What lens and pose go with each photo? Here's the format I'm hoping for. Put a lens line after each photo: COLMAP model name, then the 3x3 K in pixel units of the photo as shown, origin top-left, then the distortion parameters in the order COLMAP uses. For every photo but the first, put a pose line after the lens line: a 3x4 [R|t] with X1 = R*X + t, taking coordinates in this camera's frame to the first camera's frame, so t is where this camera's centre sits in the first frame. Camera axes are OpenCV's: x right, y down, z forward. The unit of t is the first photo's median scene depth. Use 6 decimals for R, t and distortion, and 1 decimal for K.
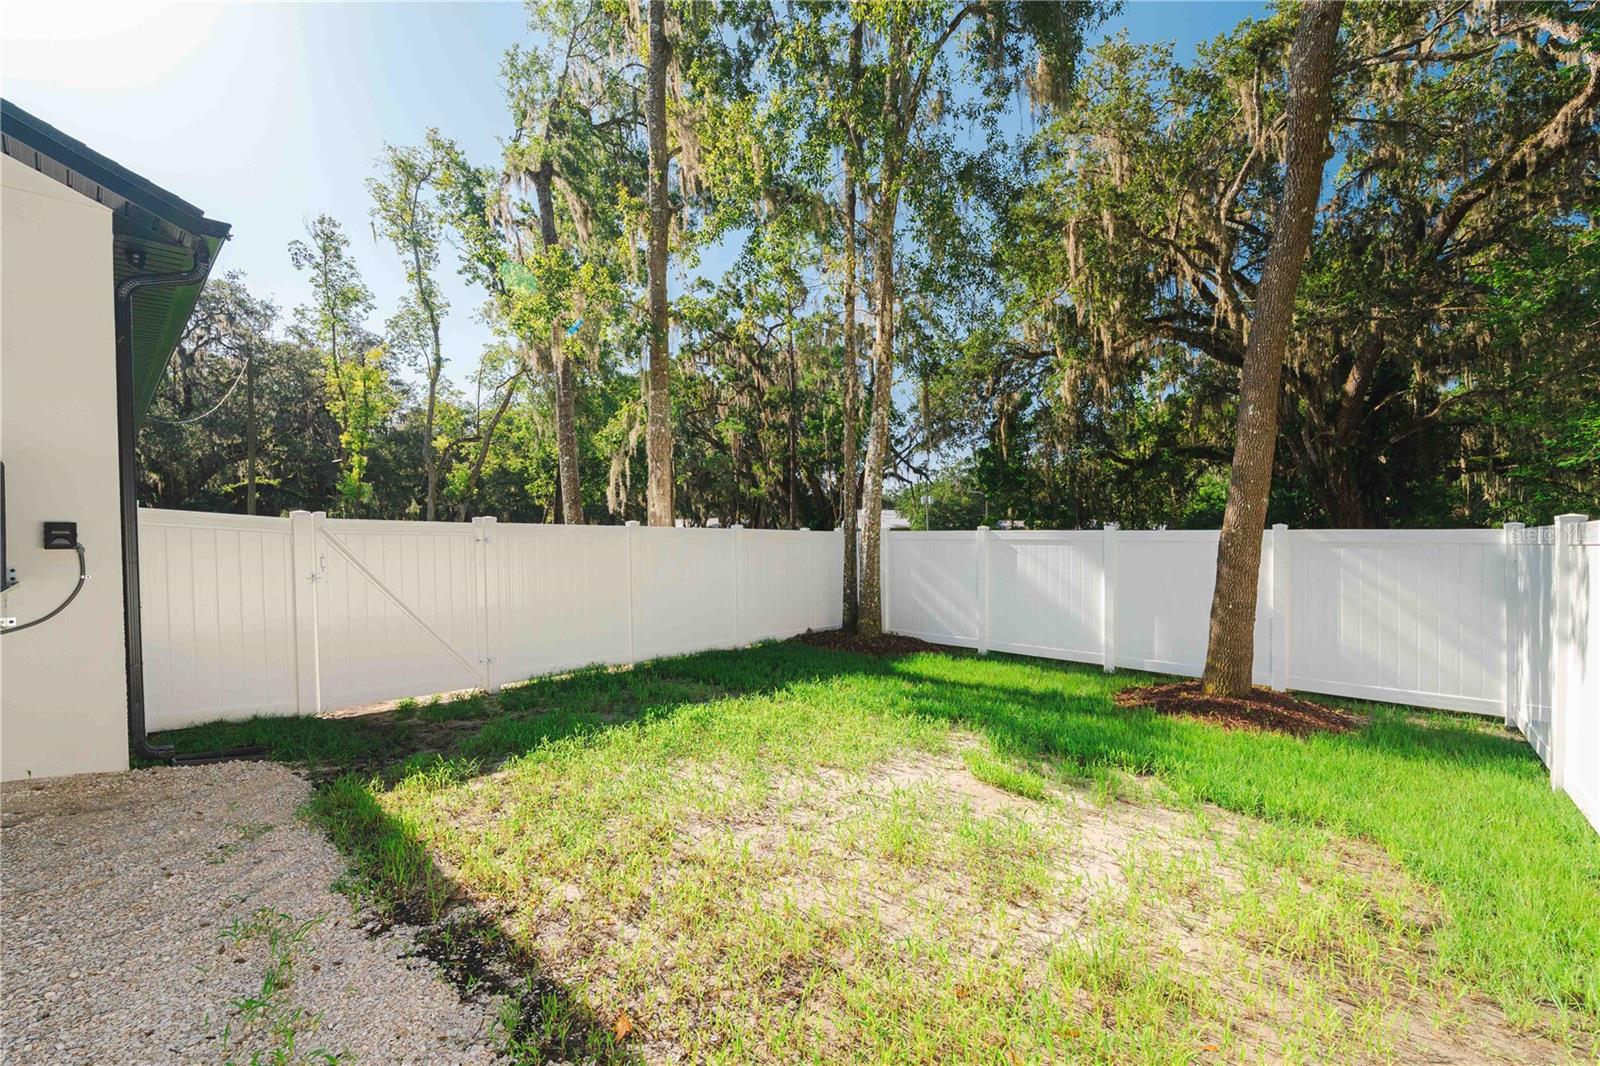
lens RADIAL K [[699.1, 0, 802.1], [0, 699.1, 544.7], [0, 0, 1]] dist [-0.009174, 0.000361]
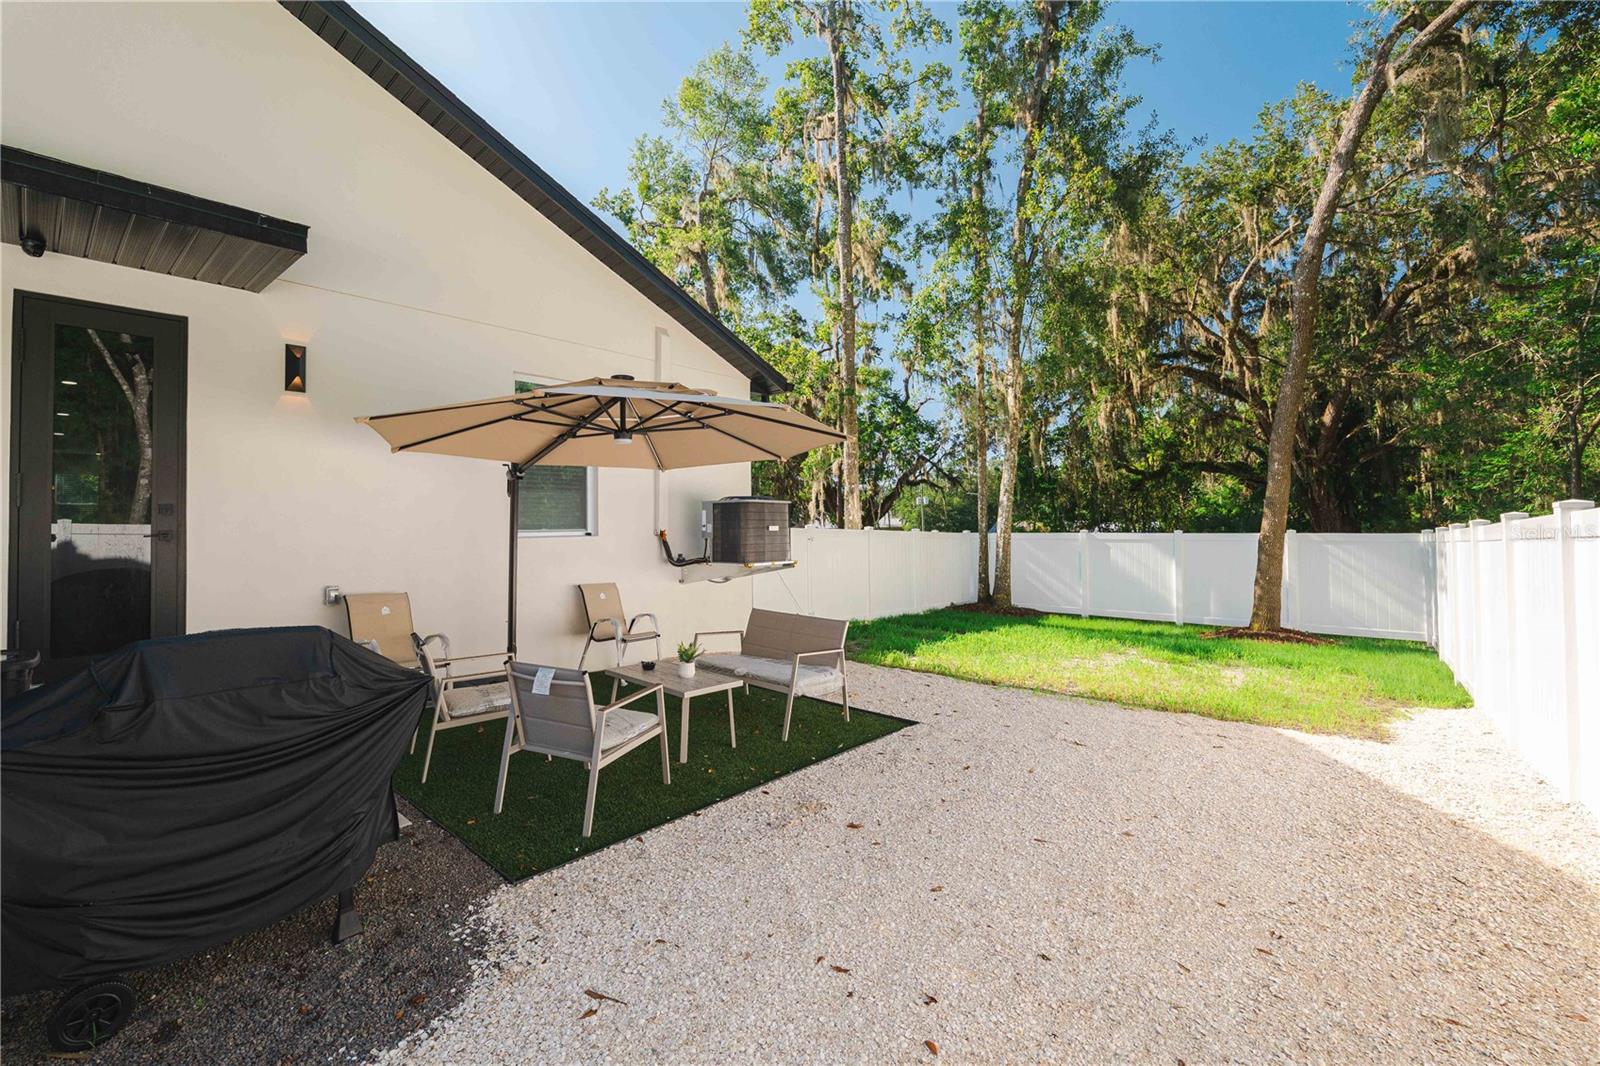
lens RADIAL K [[680.3, 0, 809.5], [0, 680.3, 513.0], [0, 0, 1]] dist [-0.008620, -0.000090]
pose [[0.999892, 0.002081, 0.014537, -0.293546], [-0.001421, 0.998972, -0.045313, 0.002932], [-0.014617, 0.045288, 0.998867, -0.359421]]
